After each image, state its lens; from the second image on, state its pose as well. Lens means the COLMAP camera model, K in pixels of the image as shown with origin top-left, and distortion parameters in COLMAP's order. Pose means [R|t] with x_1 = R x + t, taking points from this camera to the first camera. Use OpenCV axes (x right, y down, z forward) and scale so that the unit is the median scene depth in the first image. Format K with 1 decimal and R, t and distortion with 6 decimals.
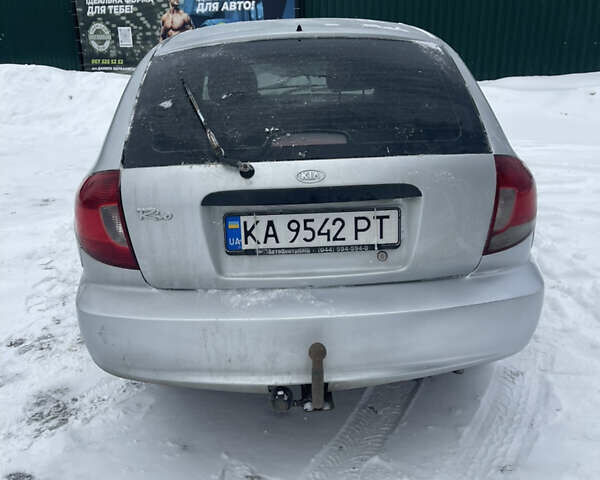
lens RADIAL K [[599.2, 0, 300.0], [0, 599.2, 240.0], [0, 0, 1]] dist [0.084198, -0.133460]
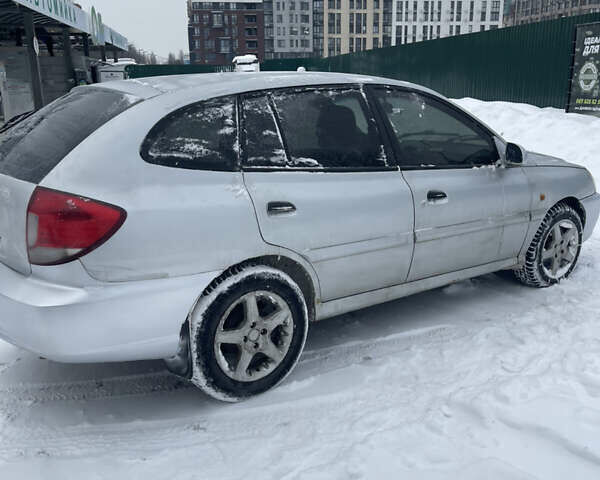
lens RADIAL K [[599.2, 0, 300.0], [0, 599.2, 240.0], [0, 0, 1]] dist [0.084198, -0.133460]
pose [[0.564735, 0.219778, -0.795470, 1.613054], [-0.262578, 0.961649, 0.079278, -0.269046], [0.782386, 0.164102, 0.600785, 0.676582]]
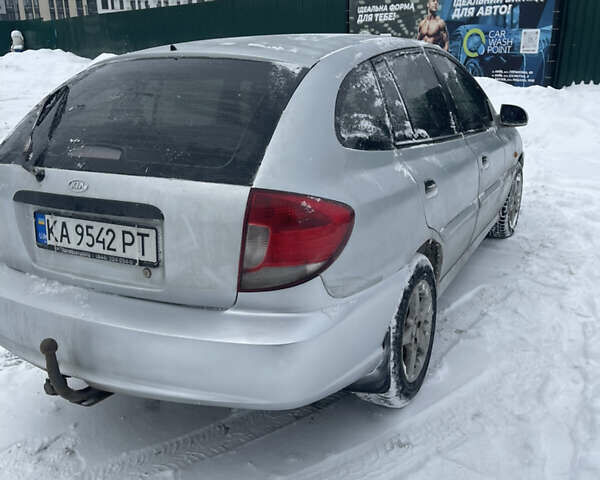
lens RADIAL K [[599.2, 0, 300.0], [0, 599.2, 240.0], [0, 0, 1]] dist [0.084198, -0.133460]
pose [[0.869005, 0.157296, -0.469135, 0.817006], [-0.159575, 0.986558, 0.035193, -0.103630], [0.468365, 0.044279, 0.882425, 0.214809]]
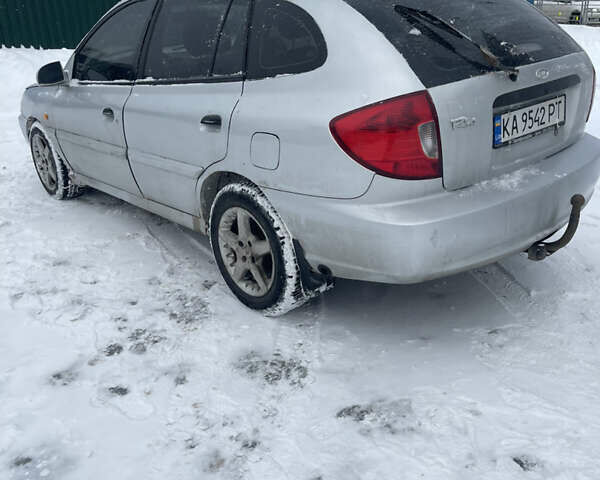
lens RADIAL K [[599.2, 0, 300.0], [0, 599.2, 240.0], [0, 0, 1]] dist [0.084198, -0.133460]
pose [[0.773403, -0.252814, 0.581319, -1.160776], [0.230954, 0.966380, 0.113008, -0.026538], [-0.590345, 0.046857, 0.805790, 0.237257]]
